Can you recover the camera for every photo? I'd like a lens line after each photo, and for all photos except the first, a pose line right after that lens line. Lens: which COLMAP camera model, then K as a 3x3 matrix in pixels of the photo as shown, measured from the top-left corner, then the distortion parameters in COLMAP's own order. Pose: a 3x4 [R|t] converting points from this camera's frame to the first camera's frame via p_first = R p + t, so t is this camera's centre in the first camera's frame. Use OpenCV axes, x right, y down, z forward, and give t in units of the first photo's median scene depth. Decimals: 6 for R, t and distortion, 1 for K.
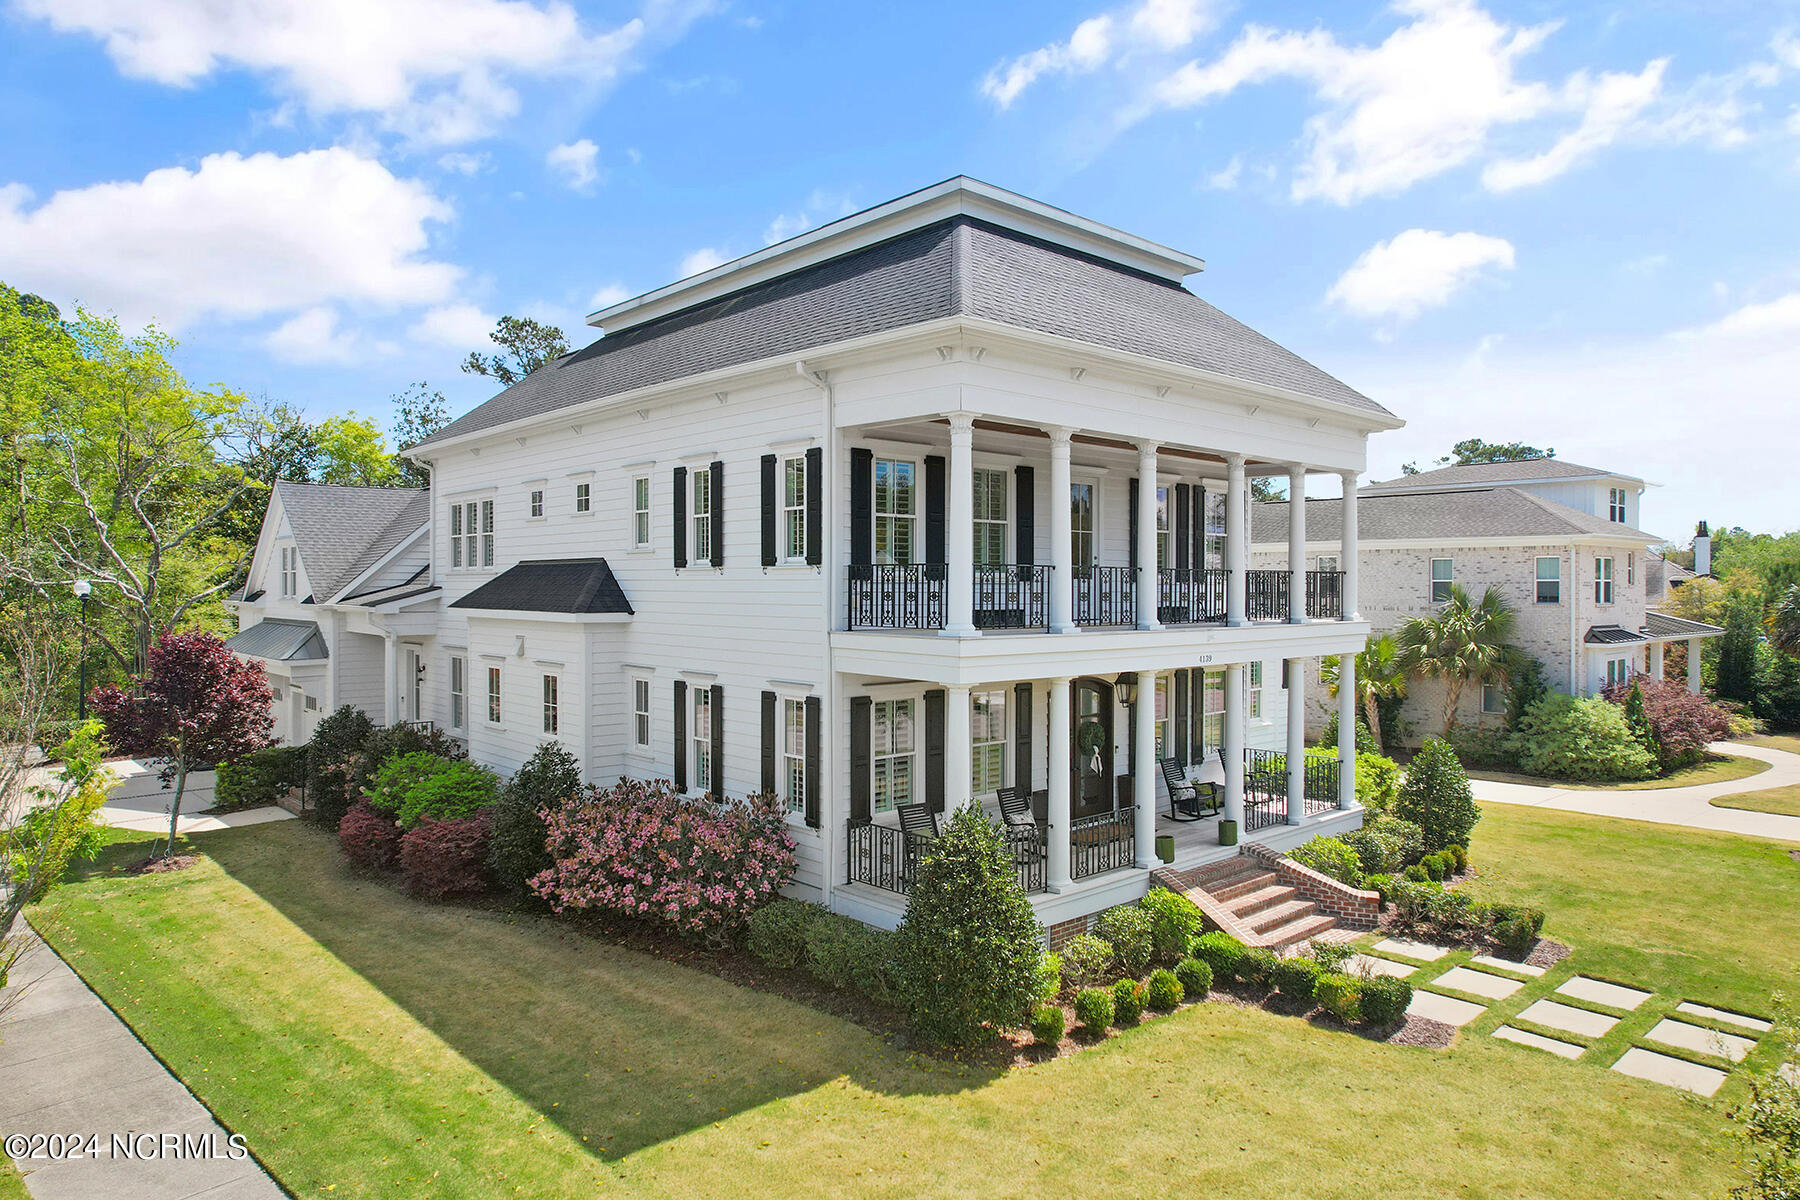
lens RADIAL K [[1137.8, 0, 900.0], [0, 1137.8, 600.0], [0, 0, 1]] dist [-0.074953, 0.081477]
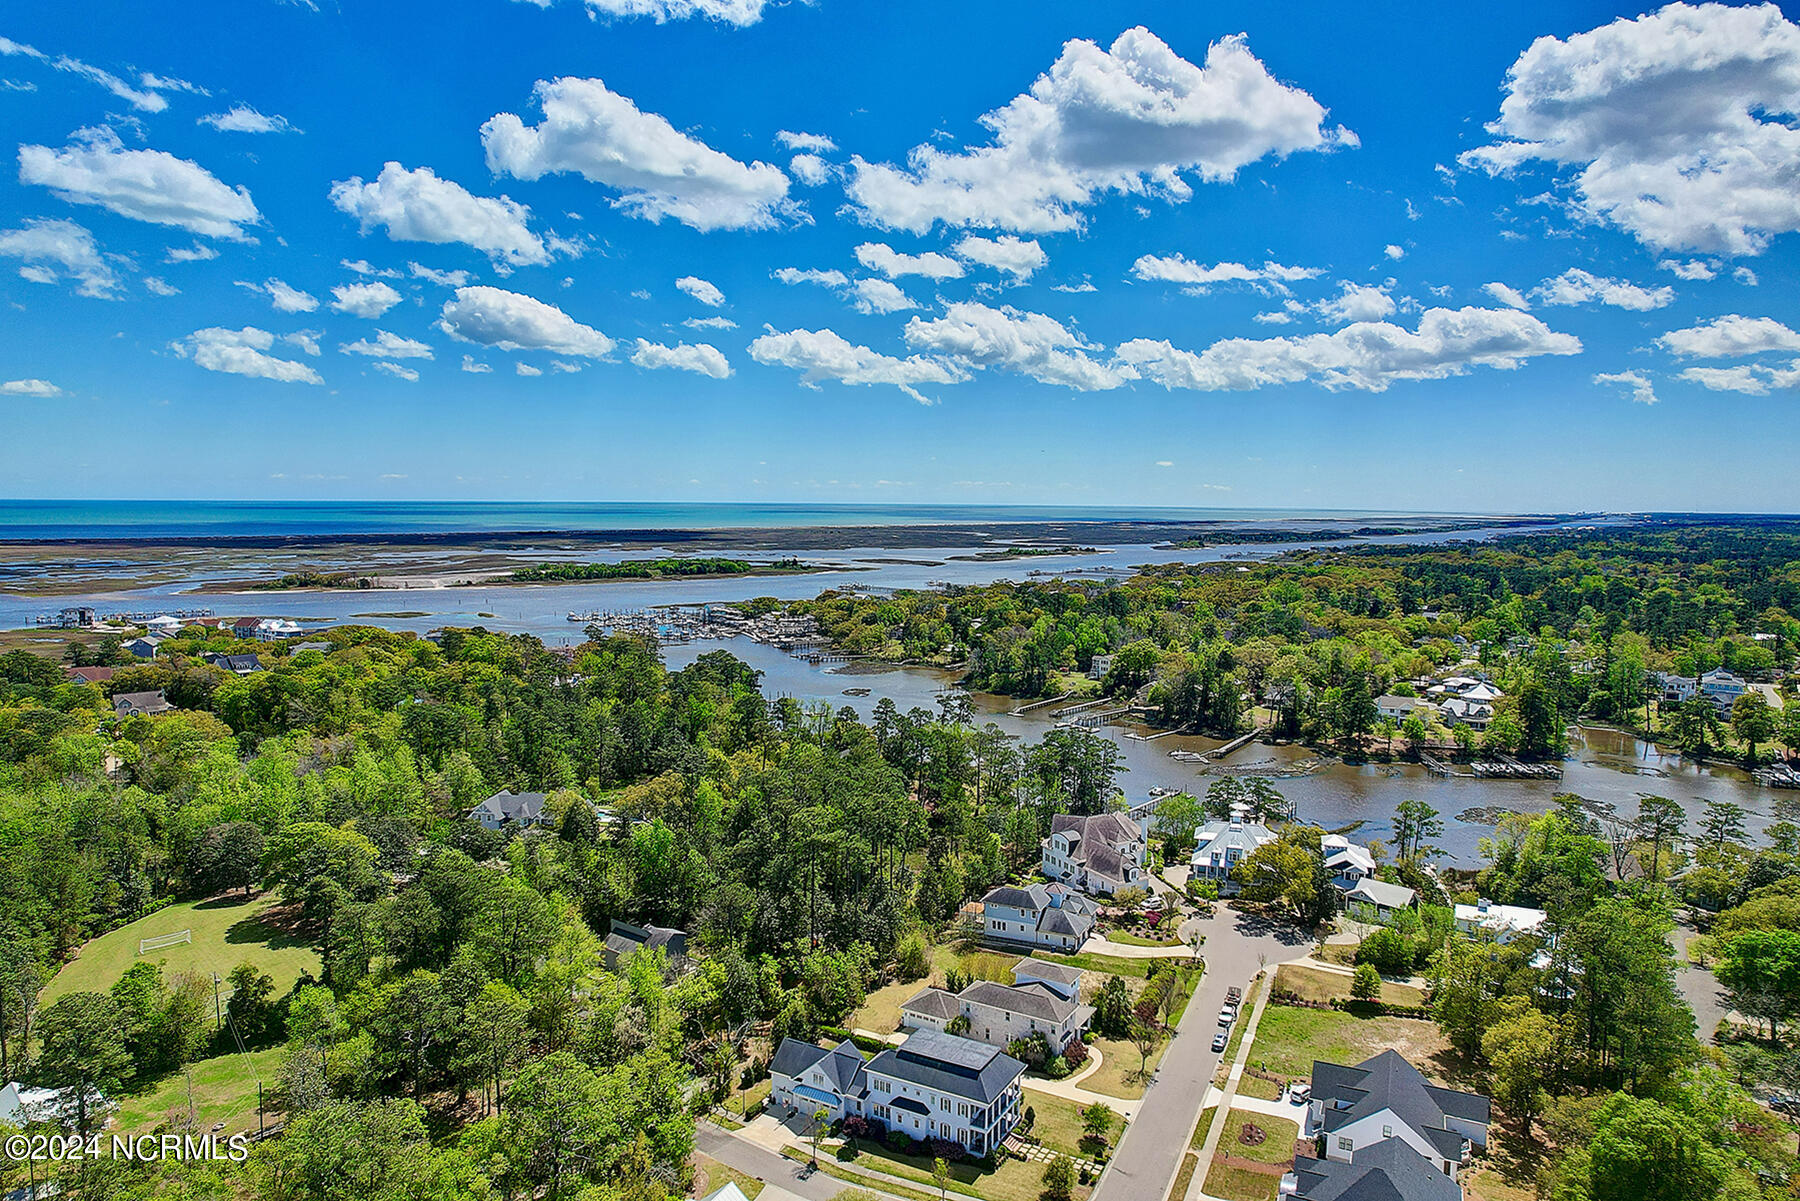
lens RADIAL K [[1141.2, 0, 907.1], [0, 1141.2, 639.5], [0, 0, 1]] dist [-0.001927, 0.003806]
pose [[0.949533, -0.037810, 0.311379, -3.229863], [0.004689, 0.994308, 0.106438, -4.815060], [-0.313632, -0.099606, 0.944306, -7.108492]]
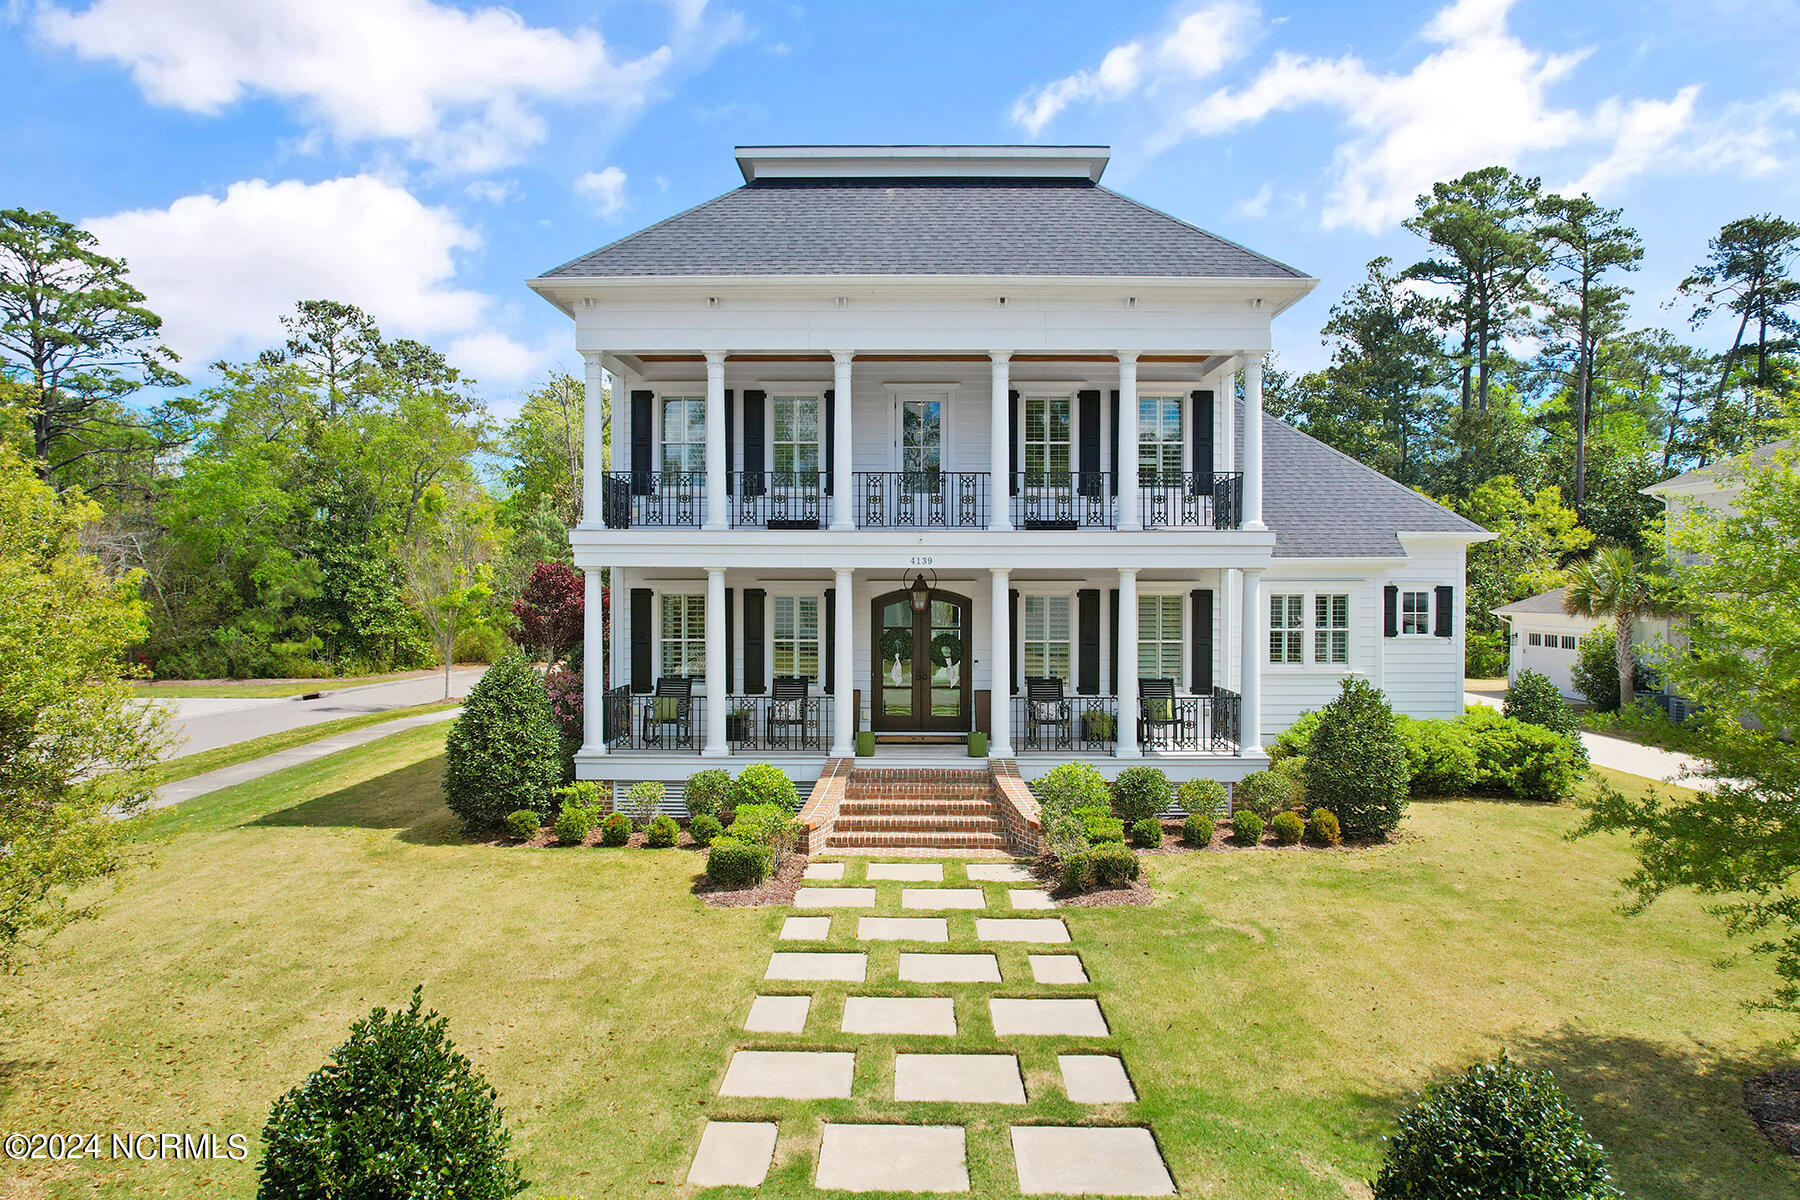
lens RADIAL K [[1137.8, 0, 900.0], [0, 1137.8, 600.0], [0, 0, 1]] dist [-0.074953, 0.081477]
pose [[0.737486, 0.014925, -0.675198, 1.016565], [-0.008954, 0.999884, 0.012322, 0.079416], [0.675303, -0.003042, 0.737534, 0.268536]]
